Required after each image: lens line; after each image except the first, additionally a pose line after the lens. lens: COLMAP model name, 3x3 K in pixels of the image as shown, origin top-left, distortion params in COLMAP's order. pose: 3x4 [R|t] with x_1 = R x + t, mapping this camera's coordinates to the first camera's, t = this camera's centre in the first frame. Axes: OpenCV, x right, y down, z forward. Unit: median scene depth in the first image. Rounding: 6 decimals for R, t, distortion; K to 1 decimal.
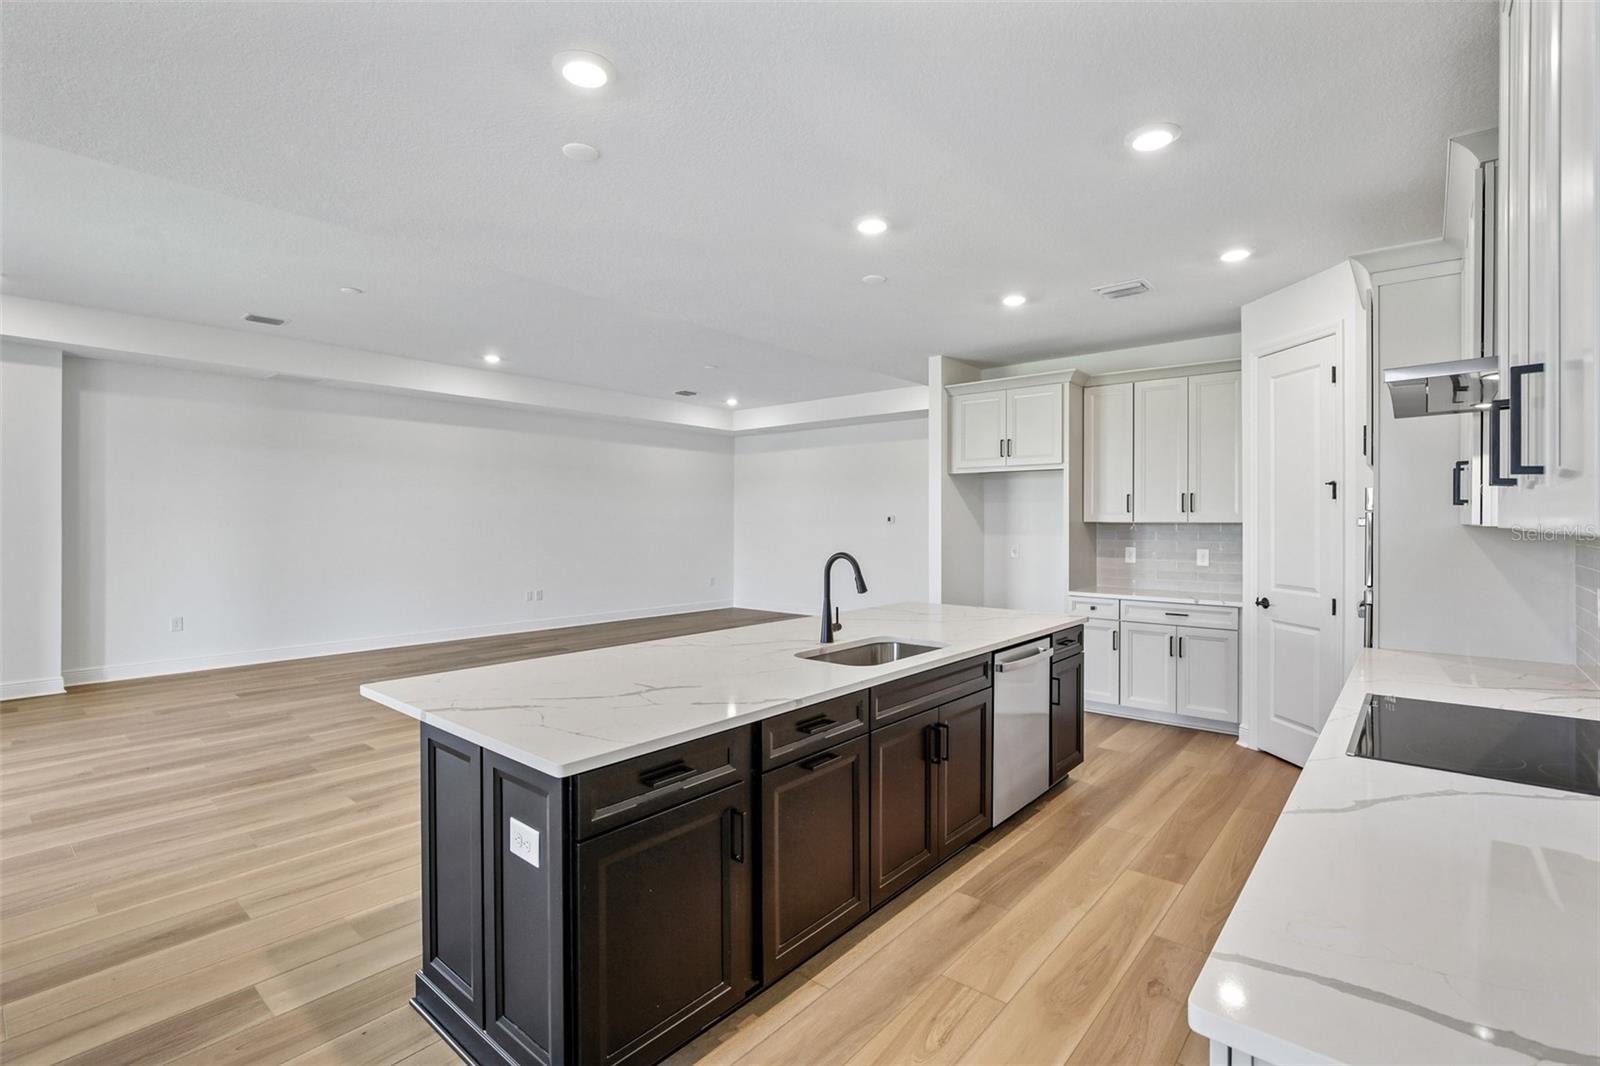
lens RADIAL K [[735.3, 0, 809.9], [0, 735.3, 523.0], [0, 0, 1]] dist [-0.011302, 0.000827]
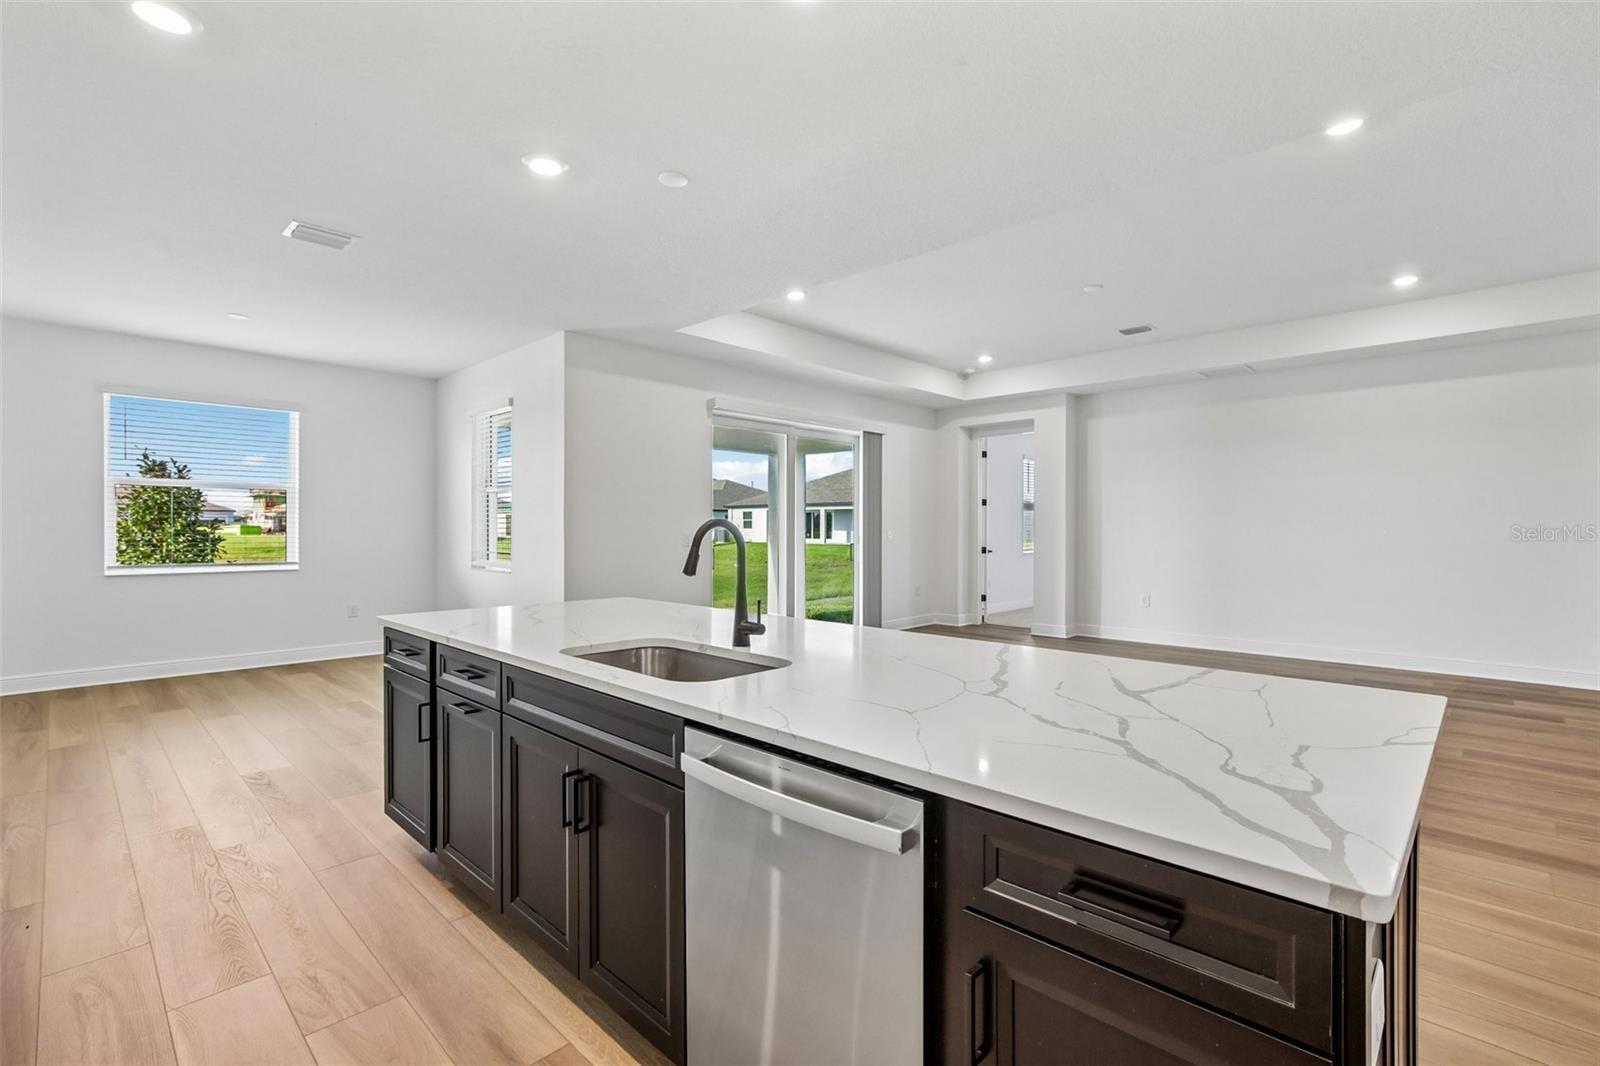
lens RADIAL K [[725.0, 0, 809.5], [0, 725.0, 525.9], [0, 0, 1]] dist [-0.003258, 0.000597]
pose [[-0.063939, -0.004621, -0.997943, 0.468226], [-0.005225, 0.999977, -0.004295, 0.031306], [0.997940, 0.004939, -0.063962, 0.715595]]
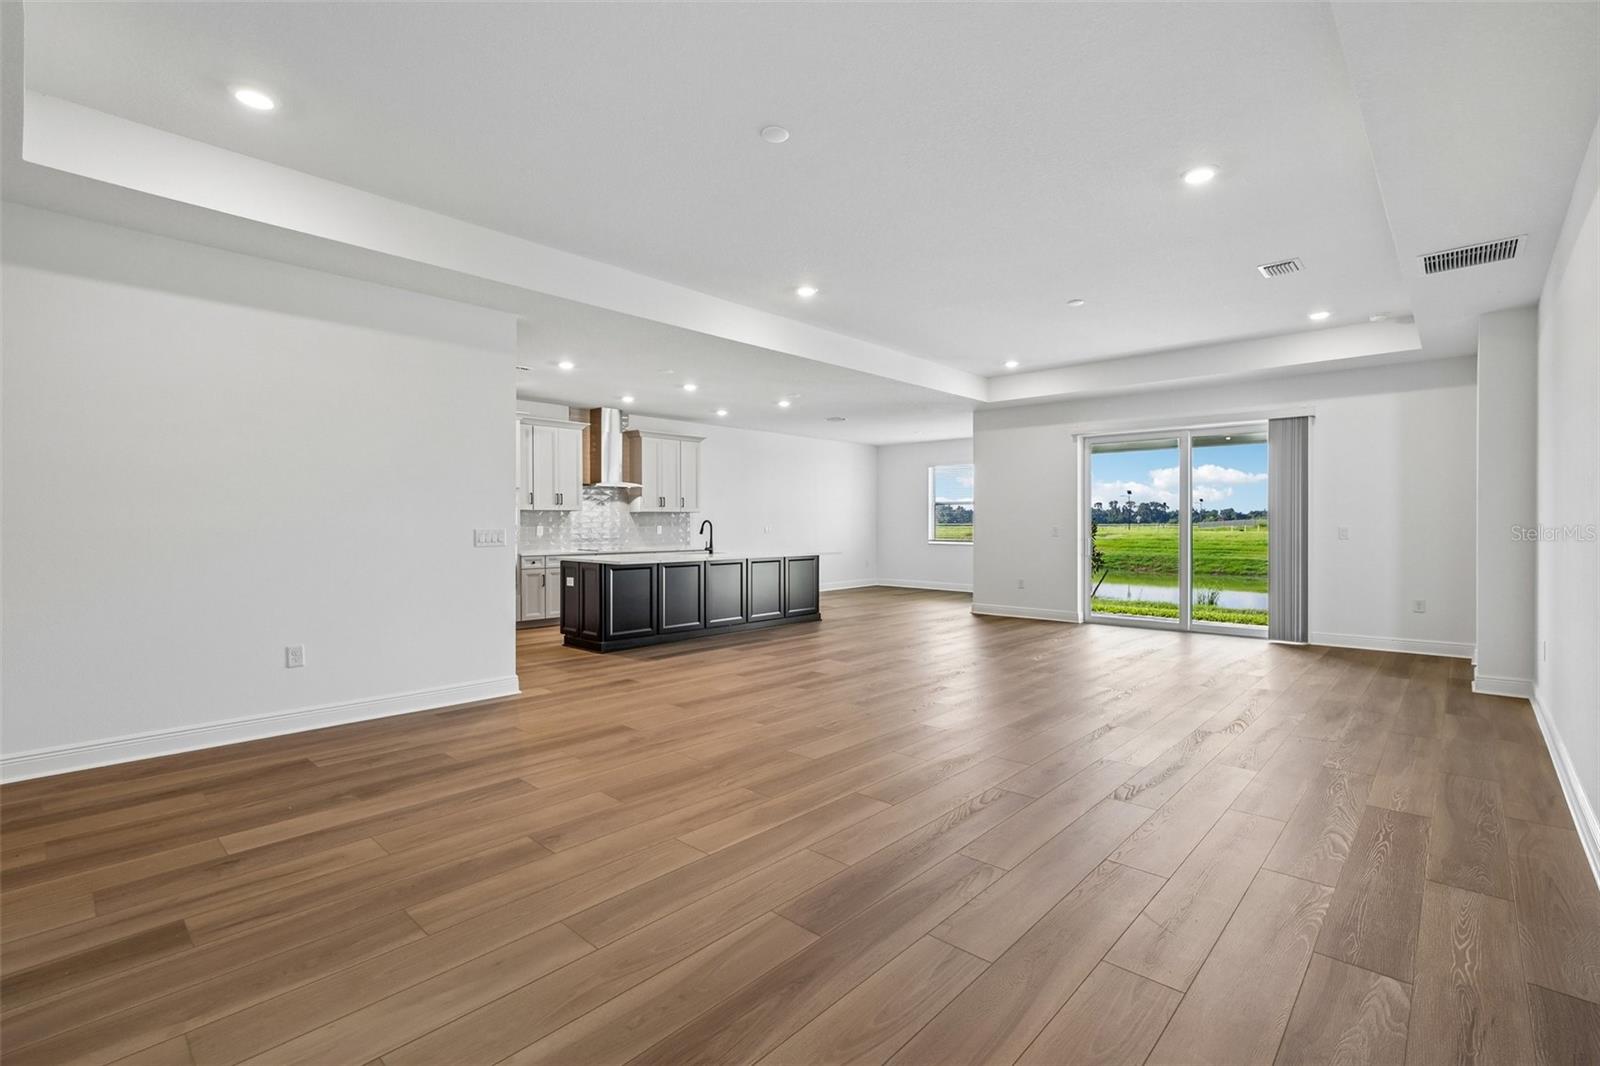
lens RADIAL K [[711.1, 0, 810.8], [0, 711.1, 522.8], [0, 0, 1]] dist [-0.022137, -0.000466]
pose [[-0.998967, -0.002936, 0.045345, -0.297598], [-0.002814, 0.999992, 0.002751, 0.026824], [-0.045353, 0.002621, -0.998968, 2.299428]]
